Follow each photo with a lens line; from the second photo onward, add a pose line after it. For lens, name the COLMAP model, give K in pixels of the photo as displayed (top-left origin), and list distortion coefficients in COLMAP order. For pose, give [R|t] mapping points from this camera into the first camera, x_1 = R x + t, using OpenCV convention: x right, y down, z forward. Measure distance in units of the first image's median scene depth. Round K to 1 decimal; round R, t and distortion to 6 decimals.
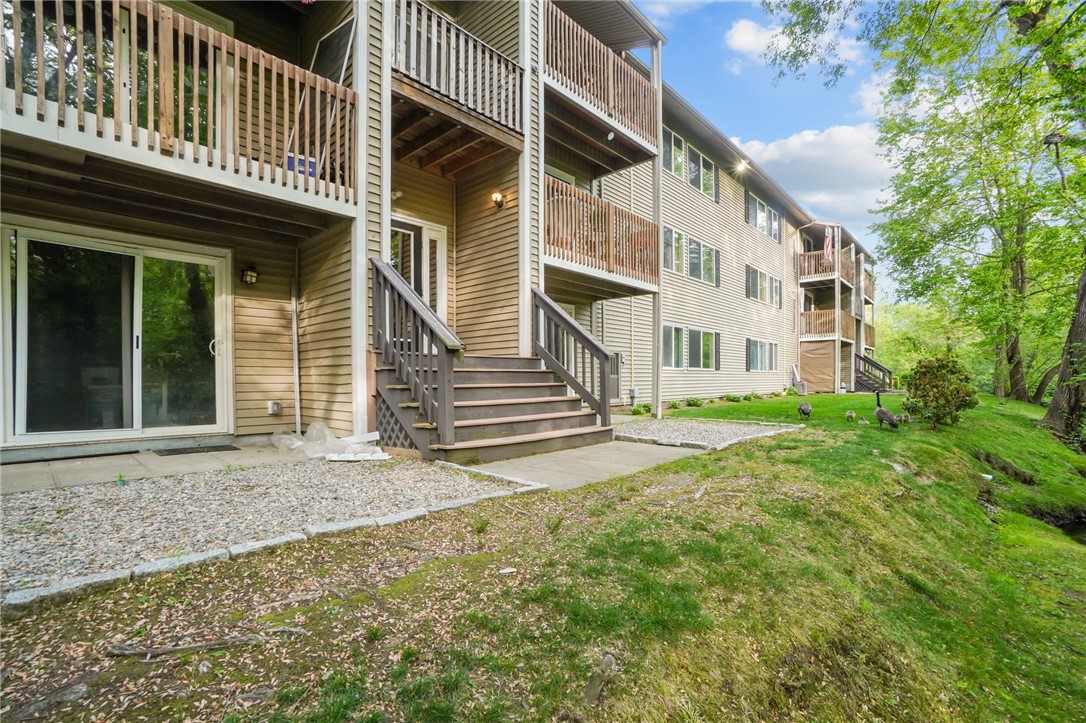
lens RADIAL K [[491.6, 0, 523.3], [0, 491.6, 391.8], [0, 0, 1]] dist [-0.050478, 0.016061]
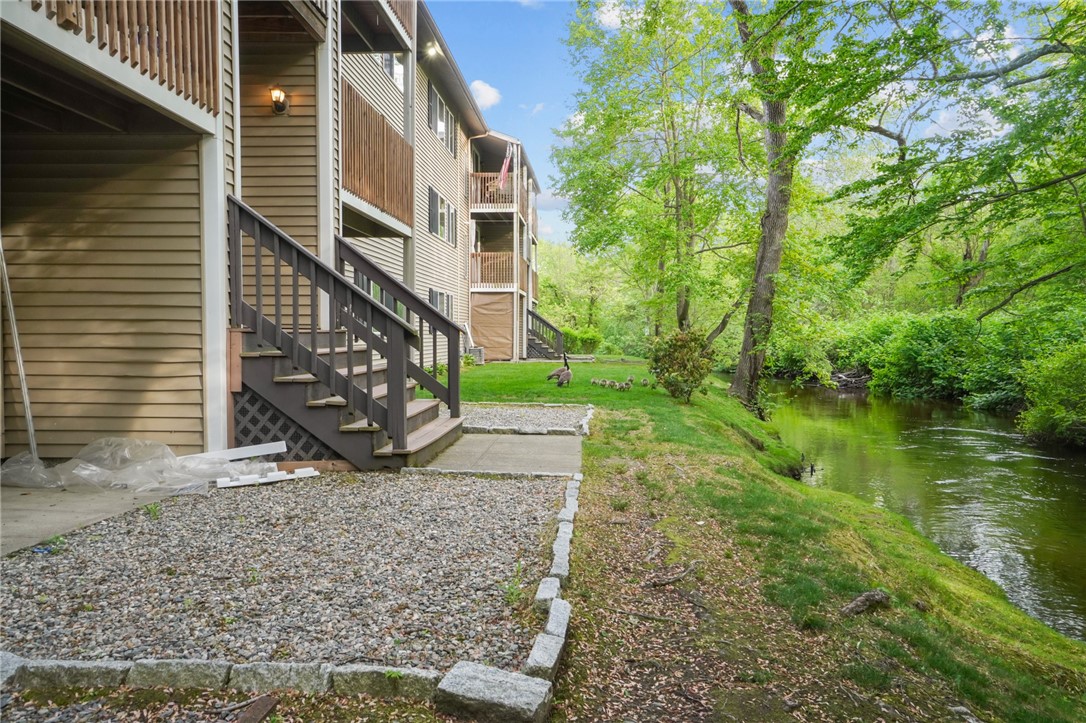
lens RADIAL K [[839.4, 0, 535.3], [0, 839.4, 360.5], [0, 0, 1]] dist [0.061394, -0.015102]
pose [[0.769223, -0.015991, 0.638780, -0.560823], [0.013518, 0.999870, 0.008753, -0.032215], [-0.638837, 0.001902, 0.769339, -0.154833]]
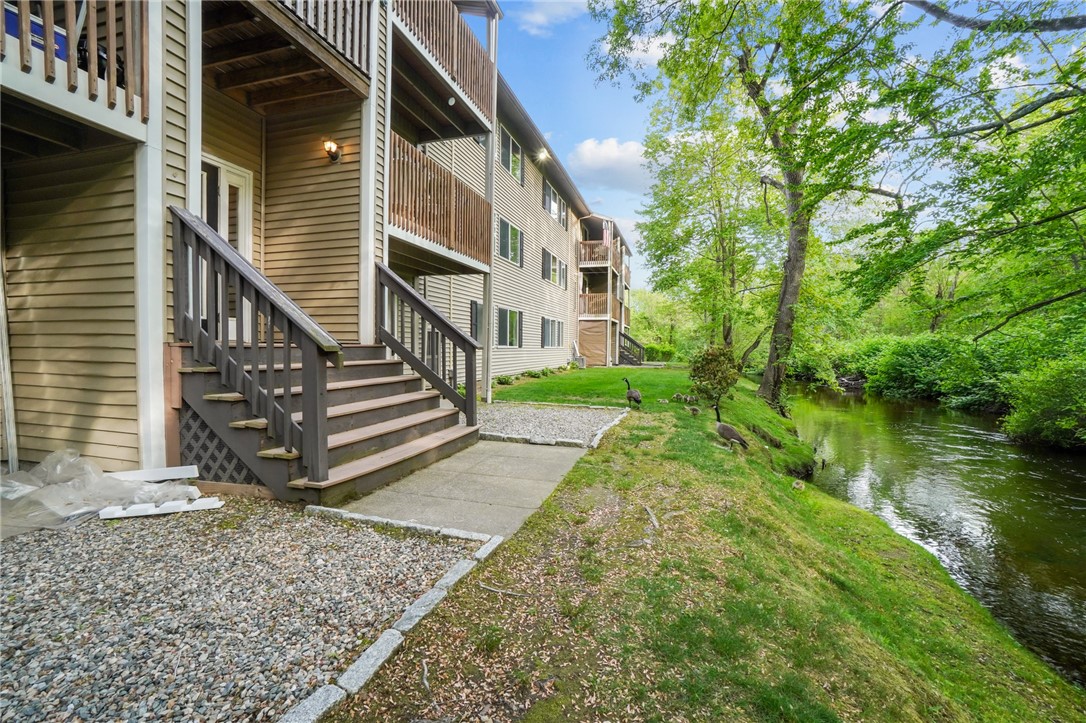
lens RADIAL K [[491.6, 0, 533.0], [0, 491.6, 361.9], [0, 0, 1]] dist [-0.050478, 0.016061]
pose [[0.890307, -0.002864, 0.455352, -0.125444], [0.000425, 0.999985, 0.005460, -0.045761], [-0.455361, -0.004667, 0.890295, 0.132494]]
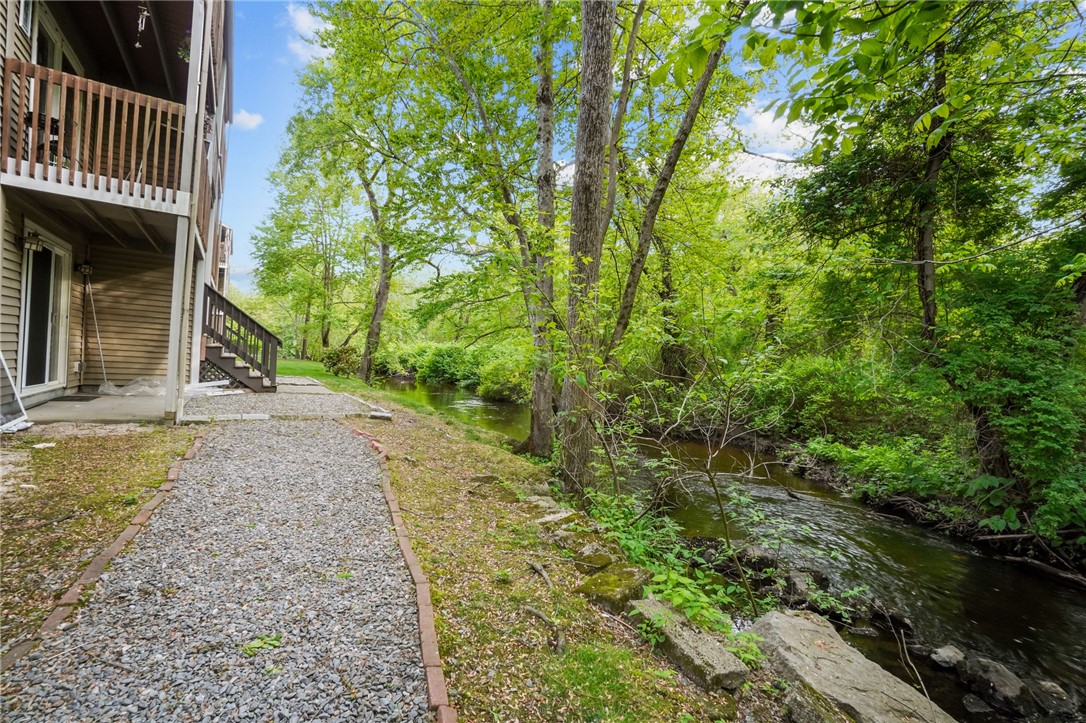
lens RADIAL K [[491.6, 0, 548.8], [0, 491.6, 365.1], [0, 0, 1]] dist [-0.050478, 0.016061]
pose [[0.223368, 0.006419, 0.974713, -1.272251], [-0.032640, 0.999467, 0.000898, -0.014736], [-0.974188, -0.032015, 0.223458, -0.447119]]
